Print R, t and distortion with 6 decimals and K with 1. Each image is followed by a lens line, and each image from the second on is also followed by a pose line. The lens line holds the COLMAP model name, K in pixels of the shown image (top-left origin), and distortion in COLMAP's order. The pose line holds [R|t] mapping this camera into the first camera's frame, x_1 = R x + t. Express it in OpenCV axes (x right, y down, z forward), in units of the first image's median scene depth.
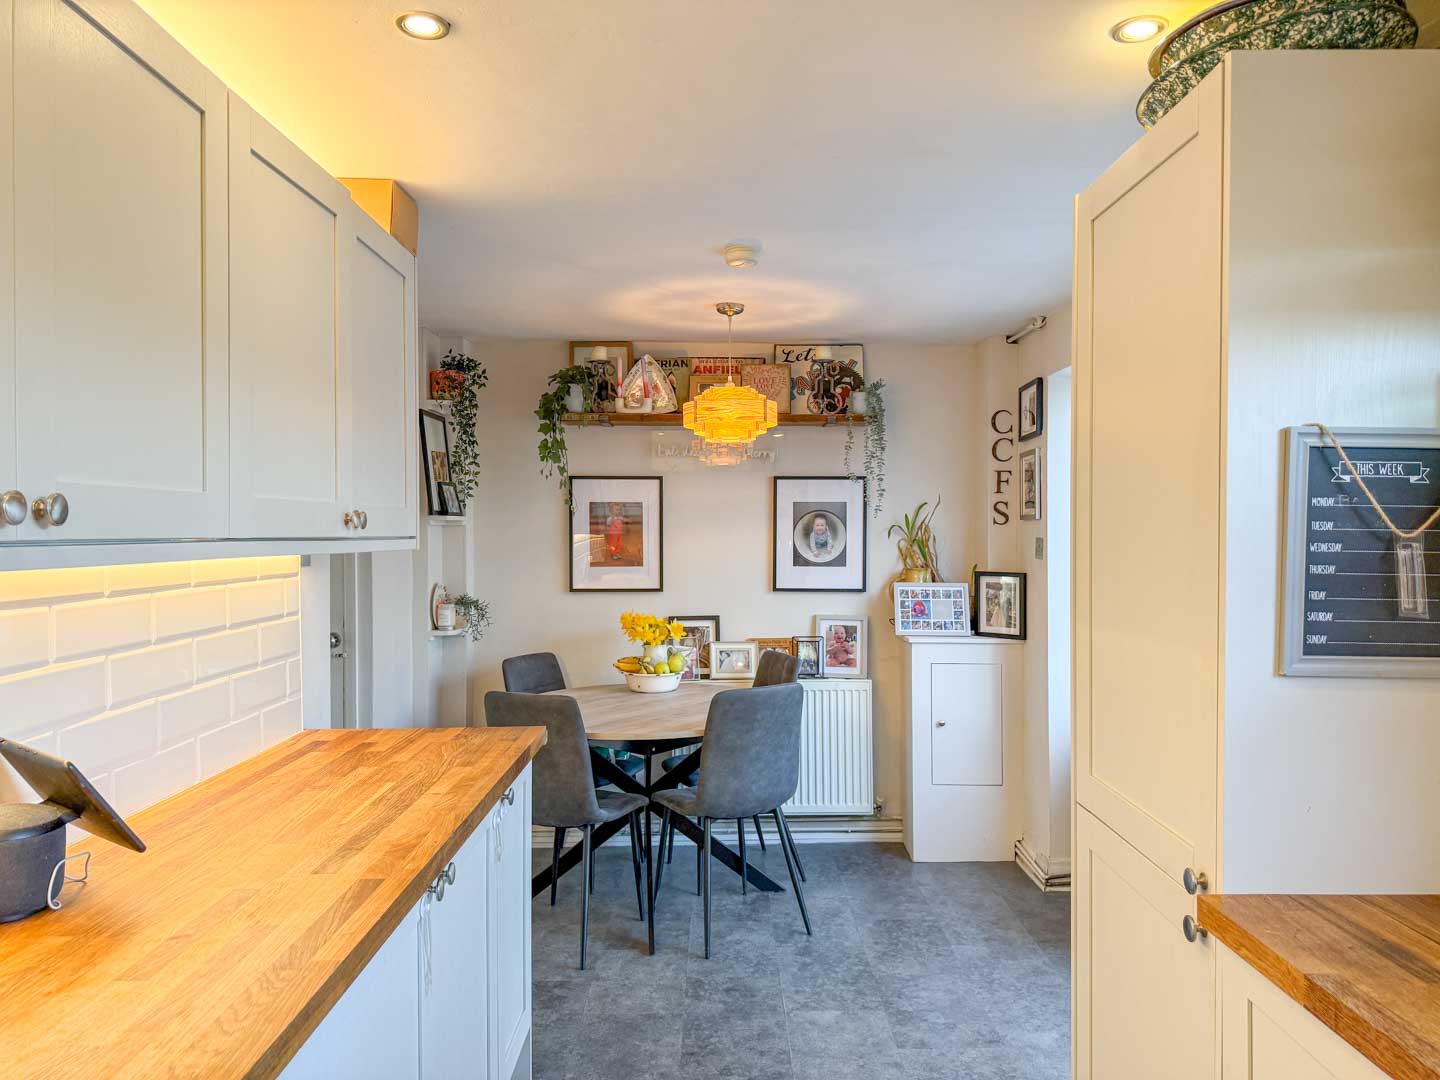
lens RADIAL K [[1013.5, 0, 720.0], [0, 1013.5, 540.0], [0, 0, 1]] dist [0.140918, -0.000014]
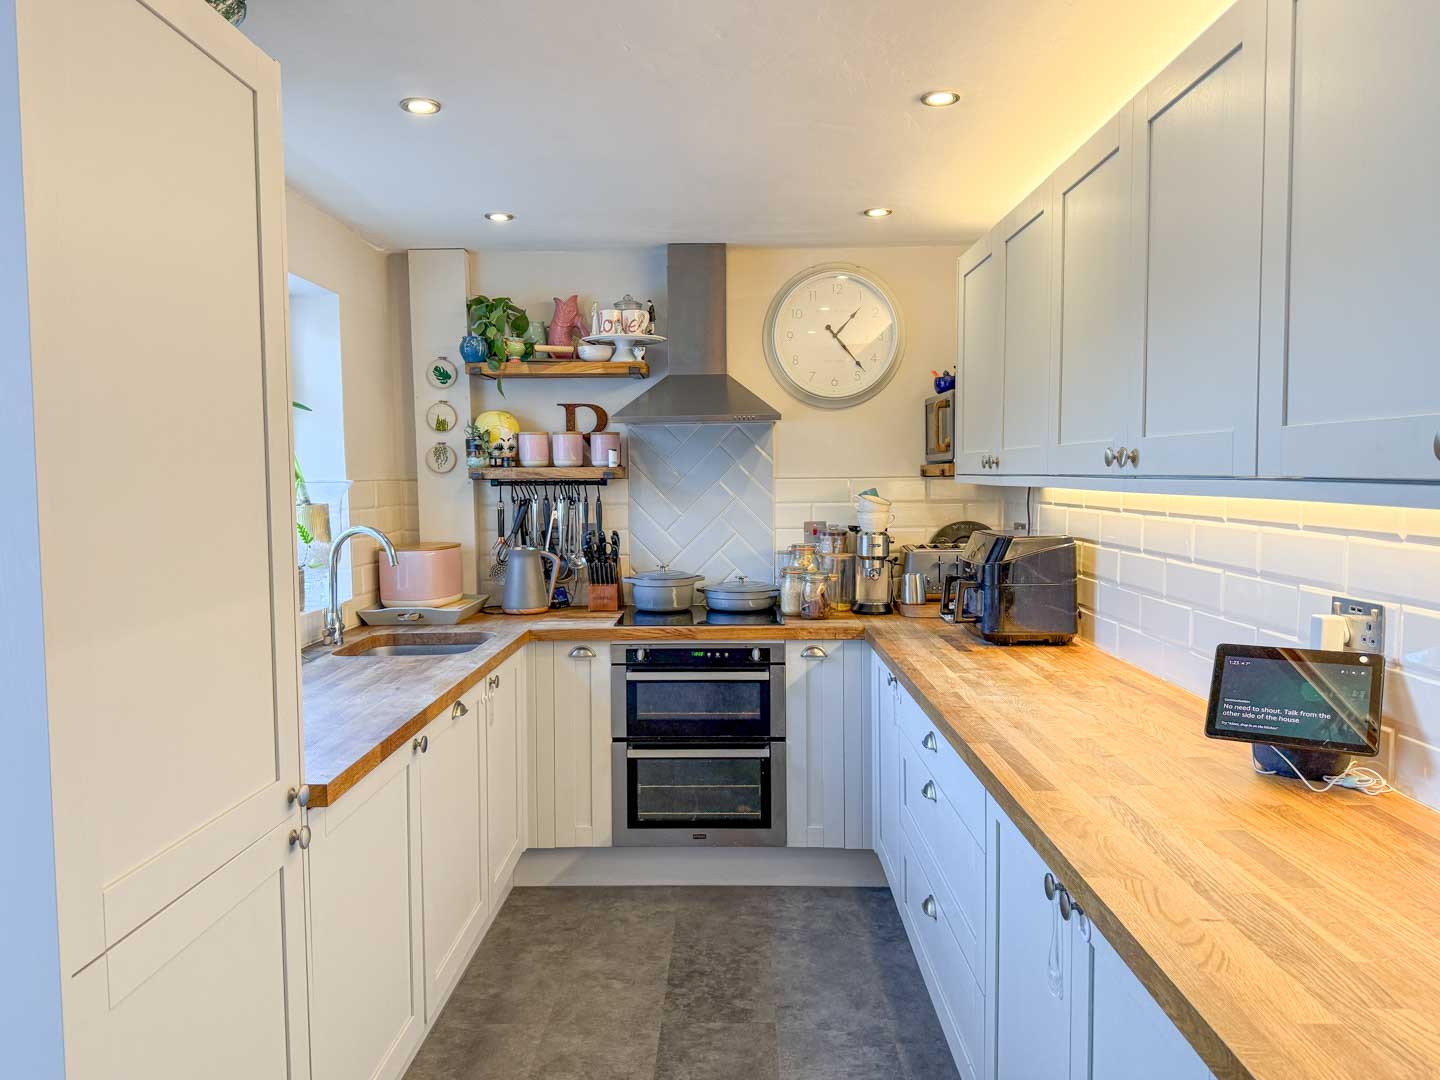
lens RADIAL K [[1013.5, 0, 720.0], [0, 1013.5, 540.0], [0, 0, 1]] dist [0.140918, -0.000014]
pose [[-0.999274, 0.023179, 0.030245, -0.018512], [0.025230, 0.997276, 0.069311, -0.017231], [-0.028556, 0.070024, -0.997137, 1.419149]]
